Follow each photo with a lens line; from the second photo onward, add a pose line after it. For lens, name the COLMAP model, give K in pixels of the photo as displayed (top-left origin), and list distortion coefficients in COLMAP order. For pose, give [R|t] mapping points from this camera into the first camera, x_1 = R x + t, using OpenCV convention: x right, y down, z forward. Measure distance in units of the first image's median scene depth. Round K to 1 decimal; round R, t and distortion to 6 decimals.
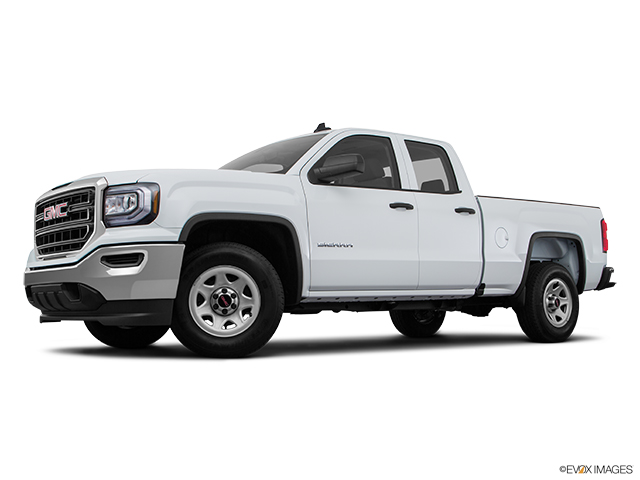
lens RADIAL K [[770.7, 0, 320.0], [0, 770.7, 240.0], [0, 0, 1]] dist [0.000902, 0.001632]
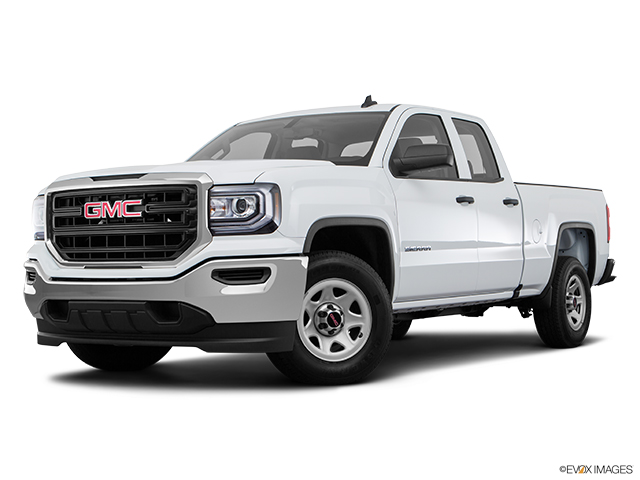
lens RADIAL K [[1104.7, 0, 320.0], [0, 1104.7, 240.0], [0, 0, 1]] dist [0.059905, 0.051847]
pose [[0.954839, 0.005807, 0.297068, -0.500778], [-0.023305, 0.998193, 0.055394, -0.076700], [-0.296209, -0.059816, 0.953248, -0.163072]]
